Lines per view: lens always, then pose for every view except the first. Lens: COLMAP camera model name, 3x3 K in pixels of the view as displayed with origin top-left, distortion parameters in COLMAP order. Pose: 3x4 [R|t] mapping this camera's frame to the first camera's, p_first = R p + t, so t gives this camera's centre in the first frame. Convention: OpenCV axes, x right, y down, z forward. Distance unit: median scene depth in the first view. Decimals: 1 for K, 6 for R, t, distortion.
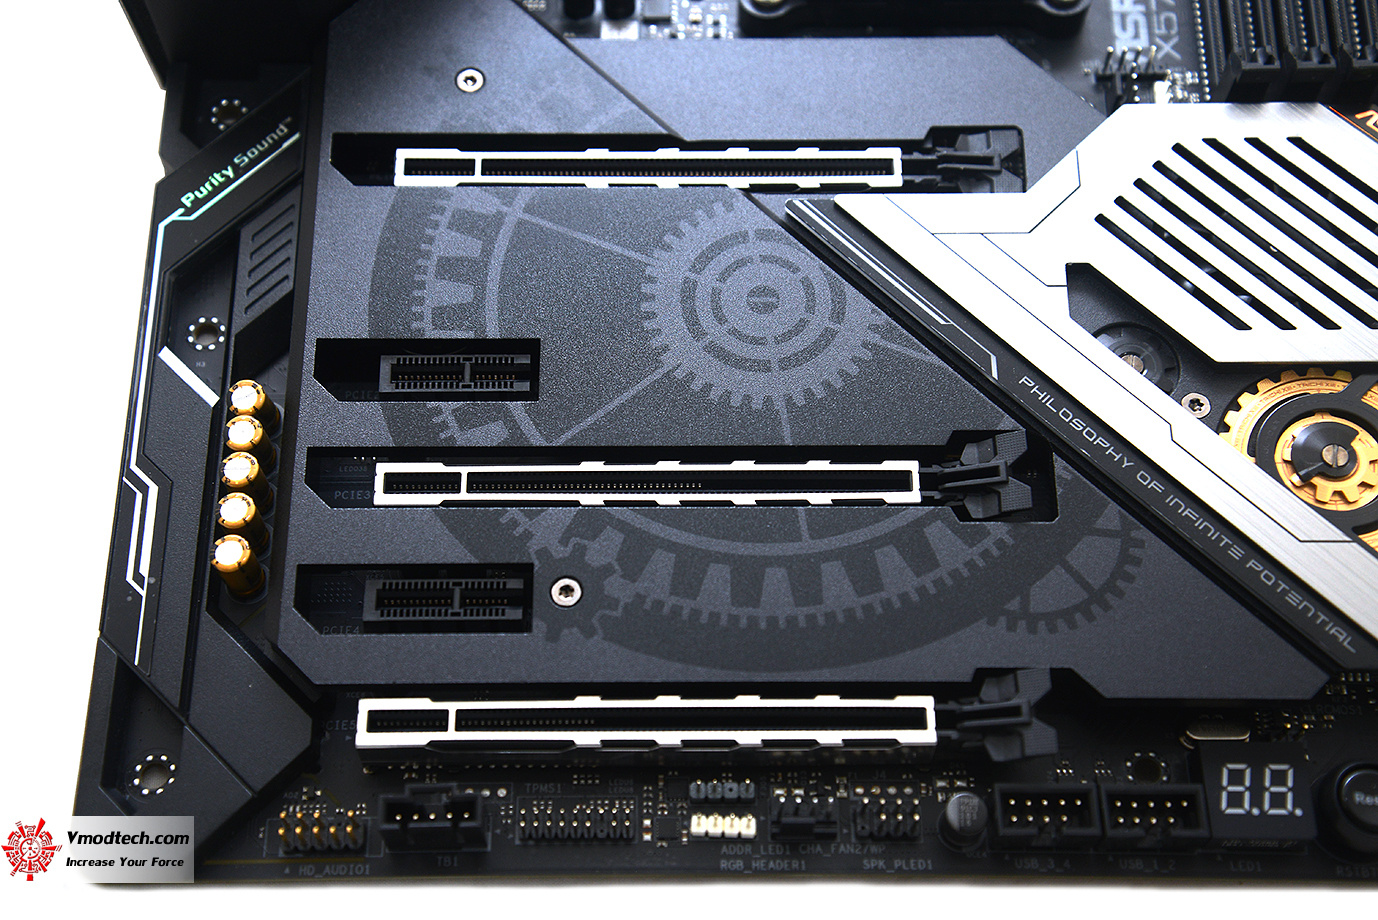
lens RADIAL K [[2041.5, 0, 691.4], [0, 2041.5, 447.8], [0, 0, 1]] dist [0.191860, 0.000000]
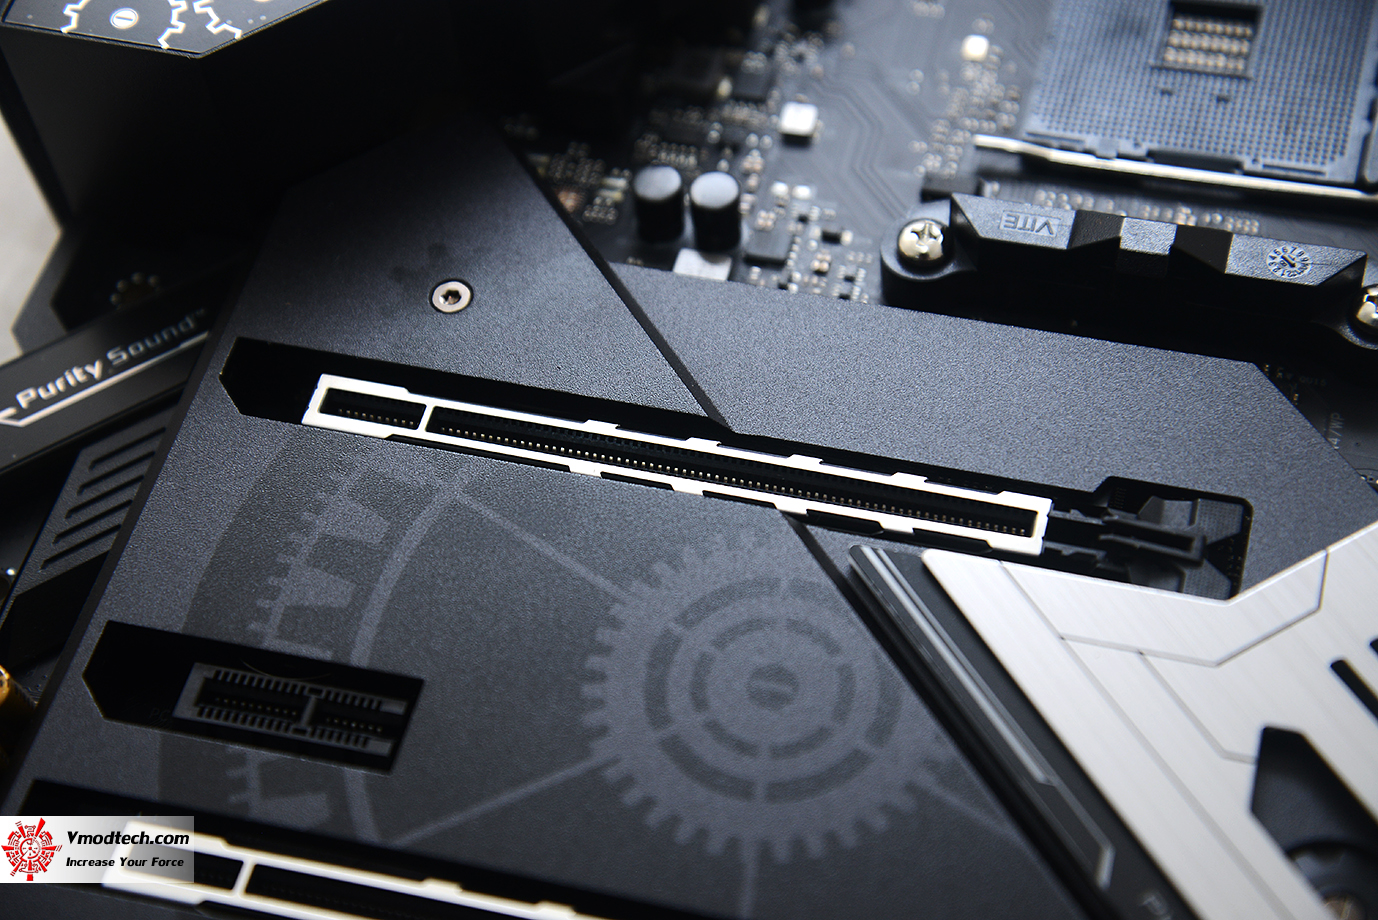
lens RADIAL K [[2631.2, 0, 687.7], [0, 2631.2, 460.4], [0, 0, 1]] dist [0.326288, 0.000000]
pose [[0.962887, 0.170260, -0.209426, 0.173390], [-0.199996, 0.971132, -0.130015, -0.028427], [0.181244, 0.167074, 0.969142, 0.182126]]
